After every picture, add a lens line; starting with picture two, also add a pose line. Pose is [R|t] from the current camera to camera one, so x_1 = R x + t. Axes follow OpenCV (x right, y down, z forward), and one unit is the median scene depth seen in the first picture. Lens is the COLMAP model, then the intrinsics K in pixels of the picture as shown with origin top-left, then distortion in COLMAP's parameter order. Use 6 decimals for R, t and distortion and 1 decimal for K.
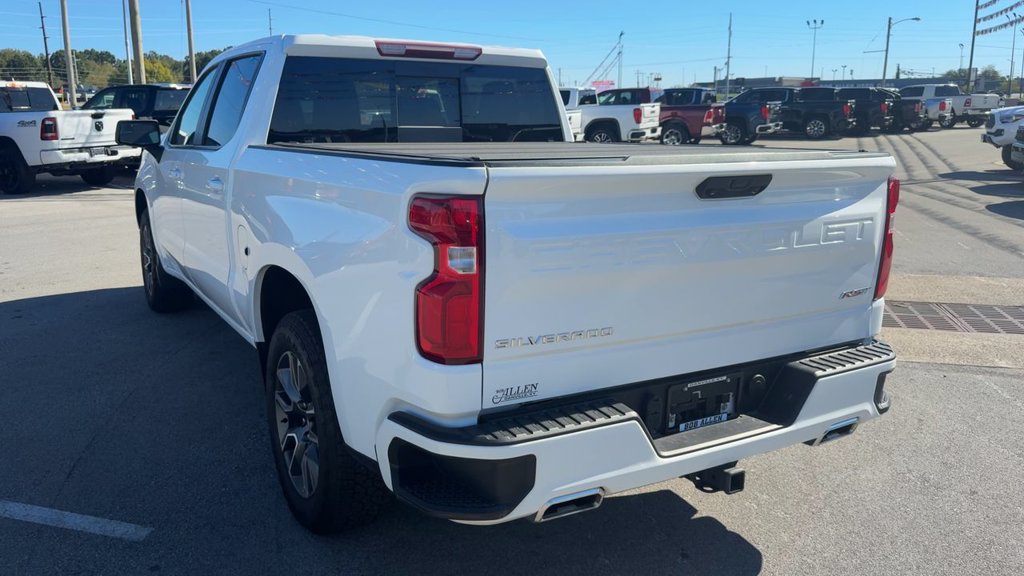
lens RADIAL K [[760.0, 0, 514.7], [0, 760.0, 284.1], [0, 0, 1]] dist [0.089789, -0.137408]
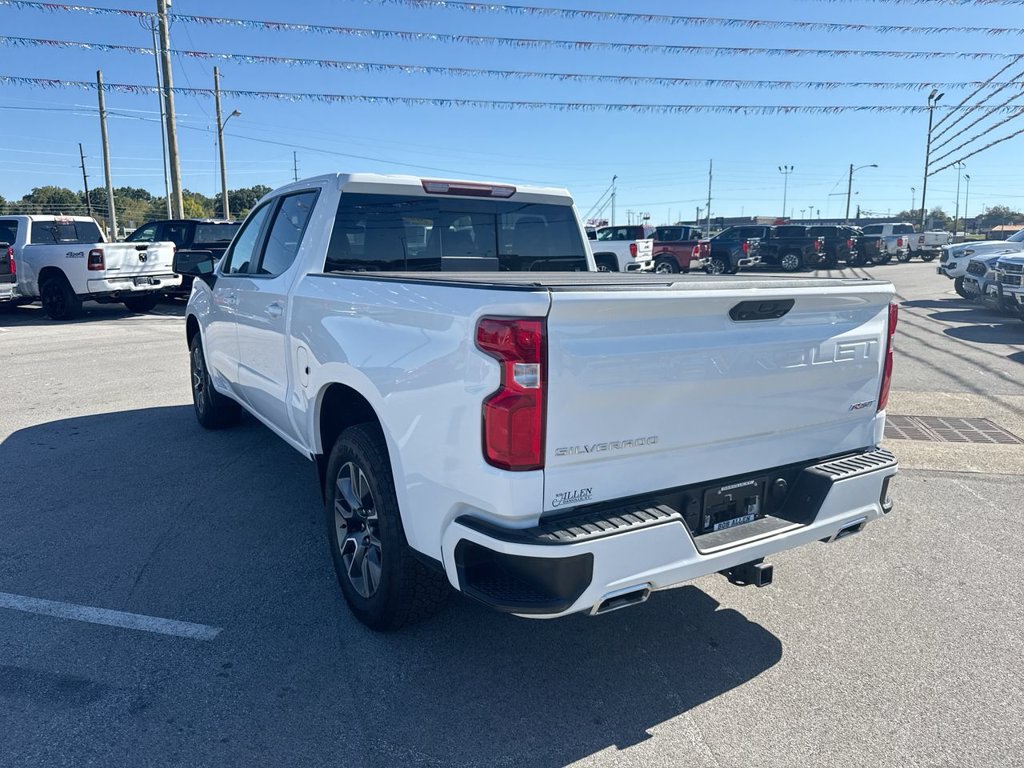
lens RADIAL K [[690.7, 0, 543.0], [0, 690.7, 387.6], [0, 0, 1]] dist [0.093156, -0.136496]
pose [[0.999165, -0.004445, 0.040603, -0.053412], [0.005328, 0.999751, -0.021675, 0.004492], [-0.040496, 0.021874, 0.998940, -0.000158]]
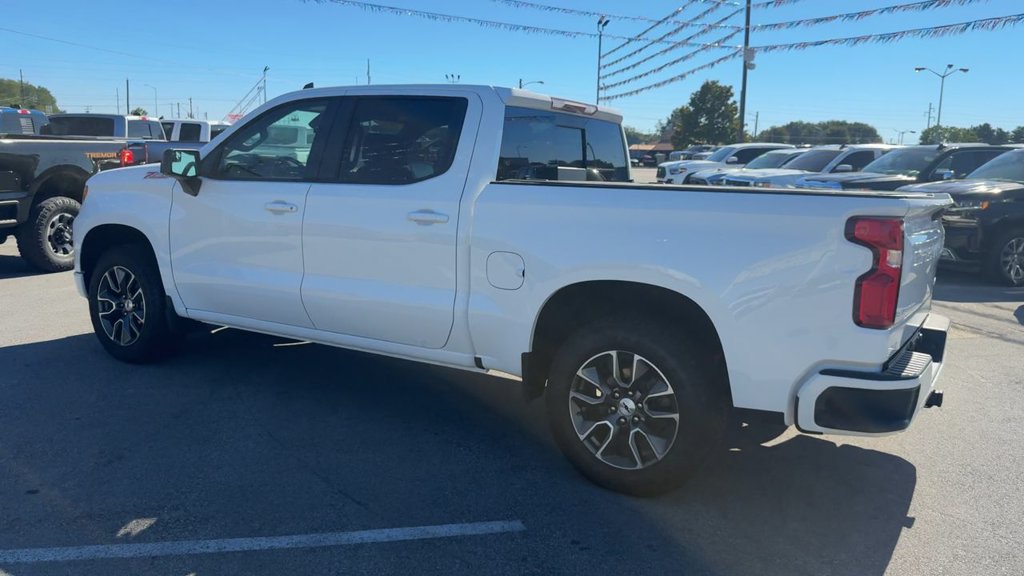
lens RADIAL K [[760.0, 0, 514.7], [0, 760.0, 284.1], [0, 0, 1]] dist [0.089789, -0.137408]
pose [[0.880109, -0.044661, 0.472667, -0.866020], [0.069565, 0.996952, -0.035330, 0.012286], [-0.469648, 0.063975, 0.880533, 0.002488]]
